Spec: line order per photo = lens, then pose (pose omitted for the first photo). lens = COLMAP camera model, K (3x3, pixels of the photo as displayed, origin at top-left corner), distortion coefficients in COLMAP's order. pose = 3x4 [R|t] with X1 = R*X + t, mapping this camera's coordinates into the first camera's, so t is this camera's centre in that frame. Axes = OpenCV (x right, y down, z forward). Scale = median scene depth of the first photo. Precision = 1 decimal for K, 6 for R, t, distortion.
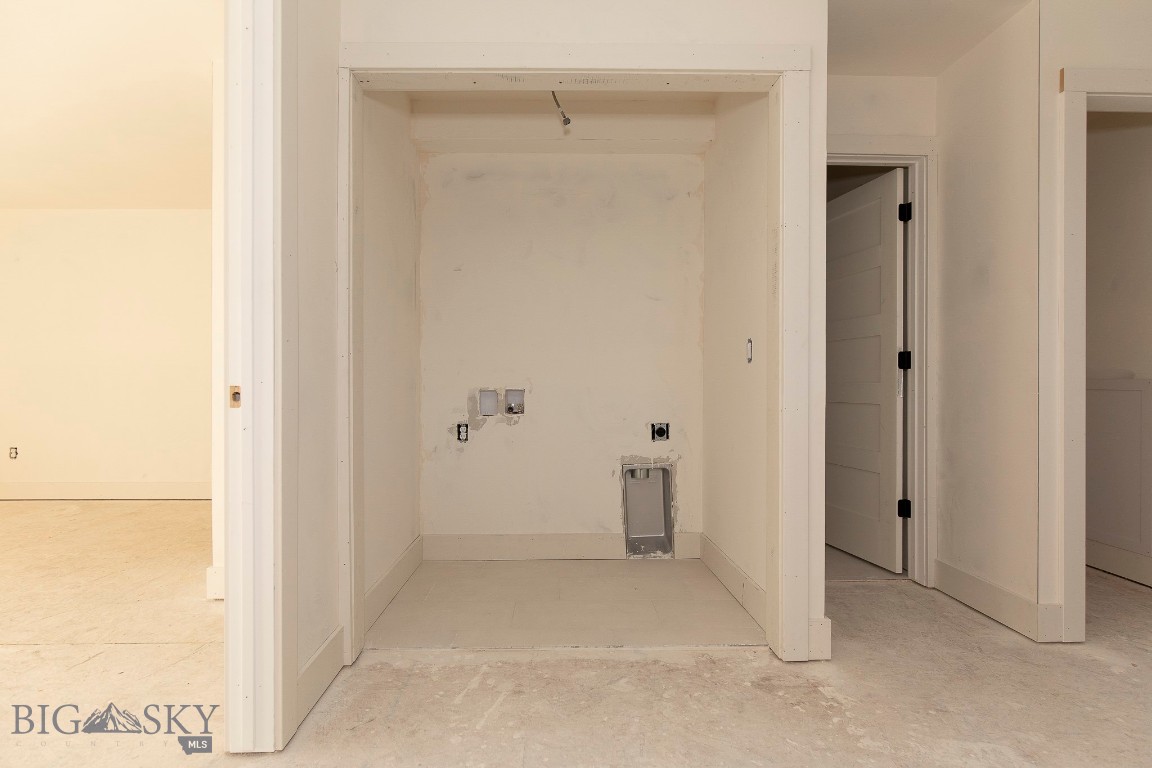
lens RADIAL K [[575.4, 0, 576.0], [0, 575.4, 384.0], [0, 0, 1]] dist [0.000466, 0.000016]
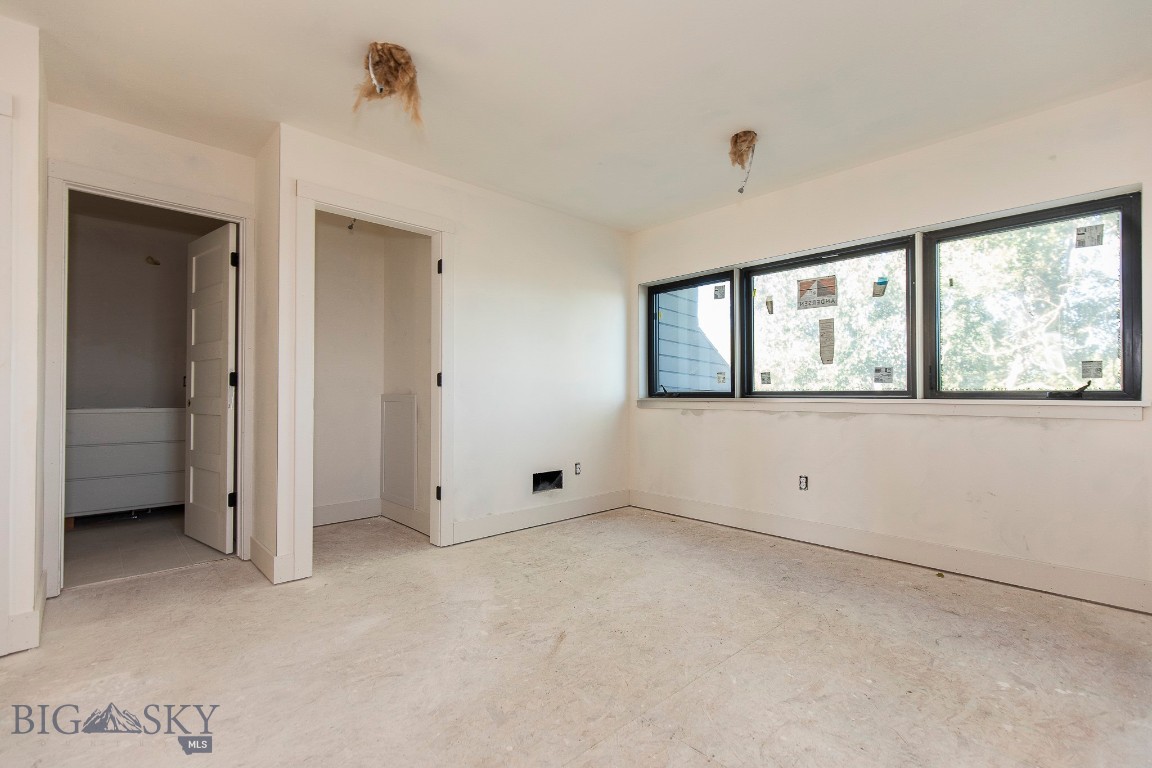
lens RADIAL K [[514.1, 0, 578.3], [0, 514.1, 390.1], [0, 0, 1]] dist [0.005937, -0.000678]
pose [[0.744586, 0.011970, 0.667419, 0.383537], [-0.003203, 0.999892, -0.014359, -0.004607], [-0.667518, 0.008553, 0.744544, -0.317136]]
